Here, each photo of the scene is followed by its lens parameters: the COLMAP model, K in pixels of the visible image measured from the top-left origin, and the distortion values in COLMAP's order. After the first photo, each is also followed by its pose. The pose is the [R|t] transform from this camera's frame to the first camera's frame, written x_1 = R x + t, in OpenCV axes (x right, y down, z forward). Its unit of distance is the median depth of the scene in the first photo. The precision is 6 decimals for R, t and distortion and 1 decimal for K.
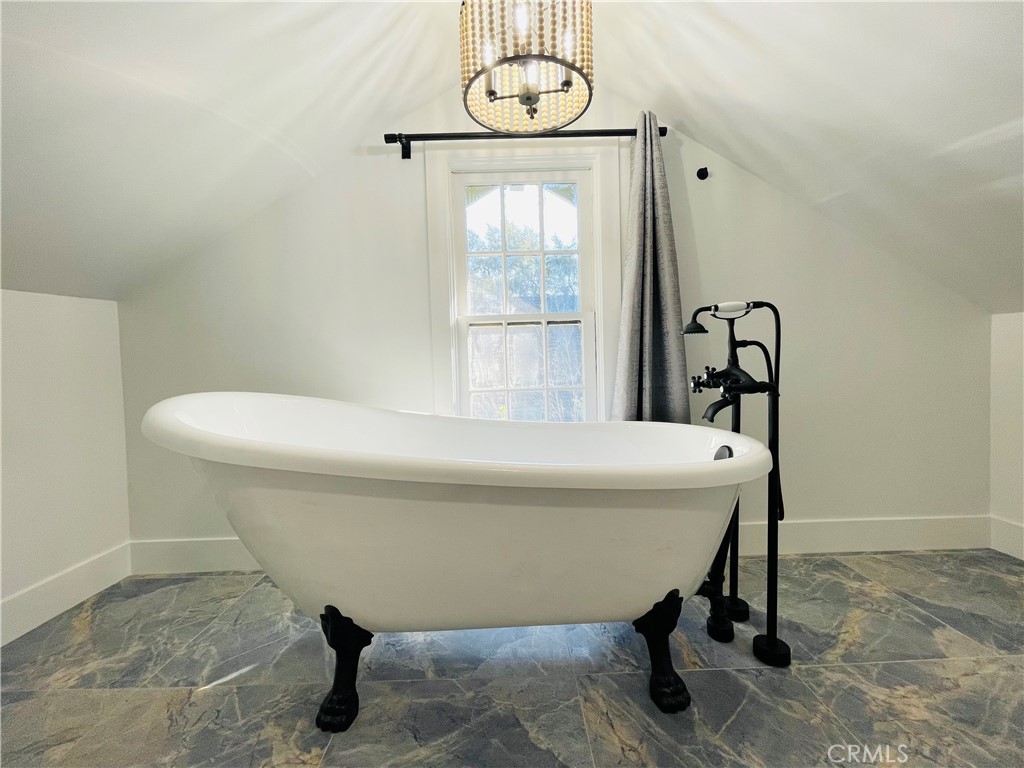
lens RADIAL K [[415.1, 0, 507.2], [0, 415.1, 385.7], [0, 0, 1]] dist [-0.006157, 0.001213]
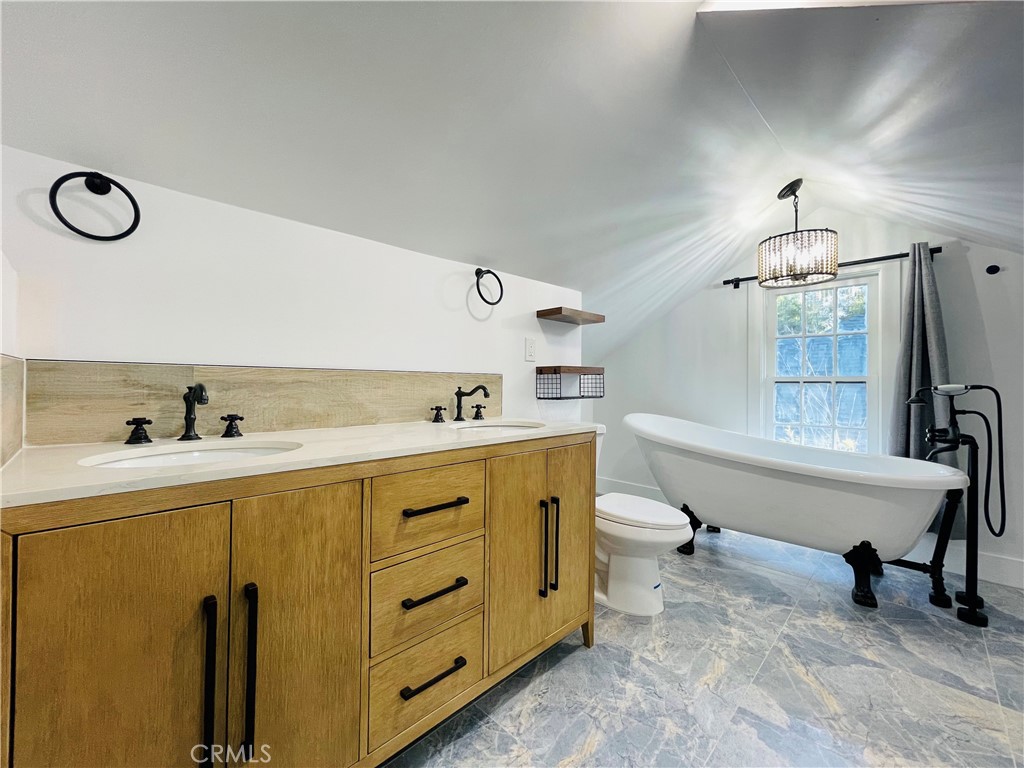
lens RADIAL K [[415.1, 0, 510.0], [0, 415.1, 381.3], [0, 0, 1]] dist [-0.006157, 0.001213]
pose [[0.707209, 0.031514, -0.706302, 0.400979], [-0.061746, 0.997942, -0.017298, -0.074508], [0.704303, 0.055844, 0.707699, -1.093976]]
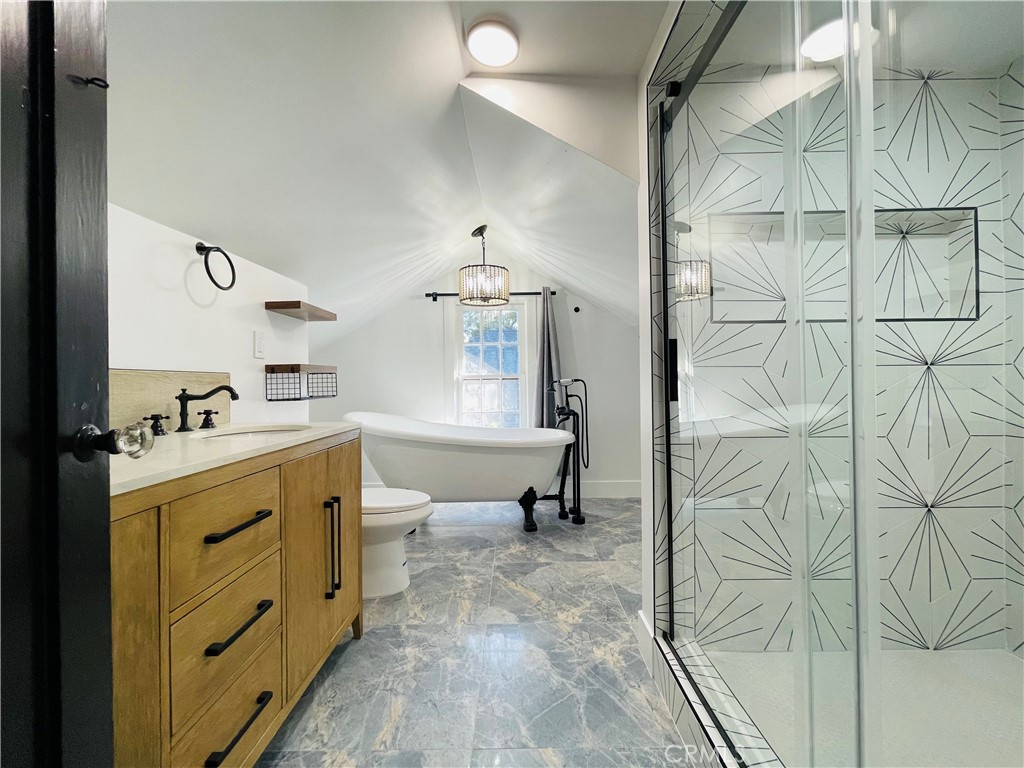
lens RADIAL K [[415.1, 0, 513.0], [0, 415.1, 380.1], [0, 0, 1]] dist [-0.006157, 0.001213]
pose [[0.999869, 0.013907, -0.008316, 0.211341], [-0.014339, 0.998423, -0.054267, -0.048897], [0.007548, 0.054379, 0.998492, -1.288489]]
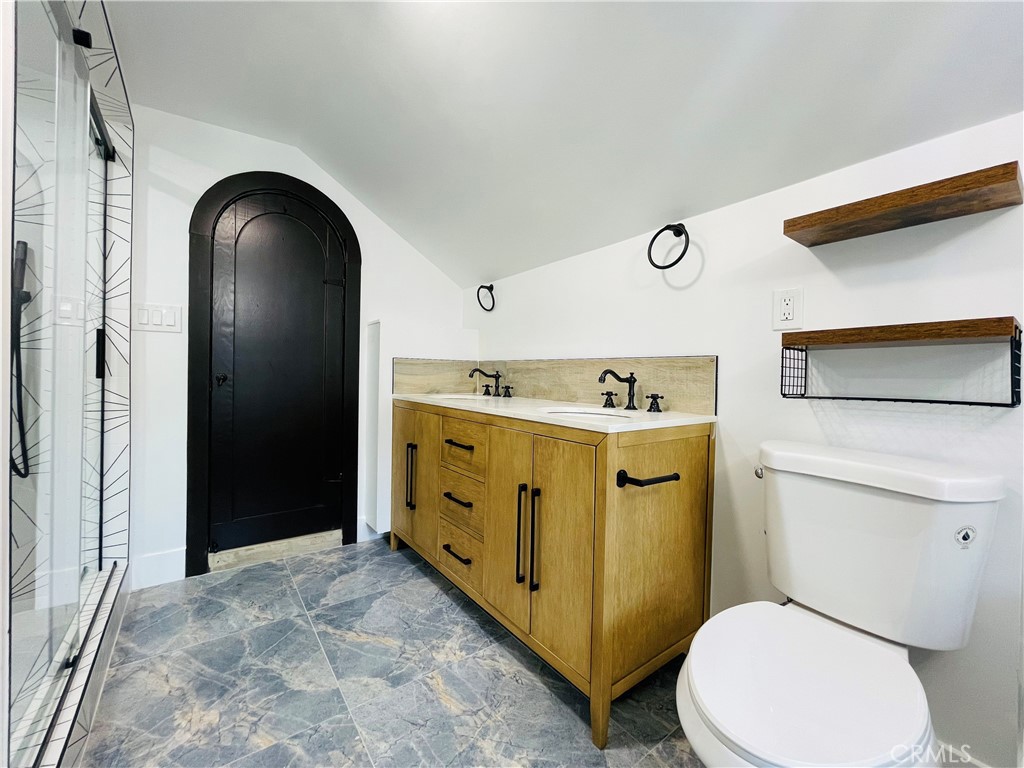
lens RADIAL K [[415.1, 0, 512.4], [0, 415.1, 380.3], [0, 0, 1]] dist [-0.006157, 0.001213]
pose [[-0.799262, 0.018573, -0.600696, 0.361326], [-0.026574, 0.997453, 0.066198, -0.113663], [0.600395, 0.068872, -0.796732, 0.346375]]
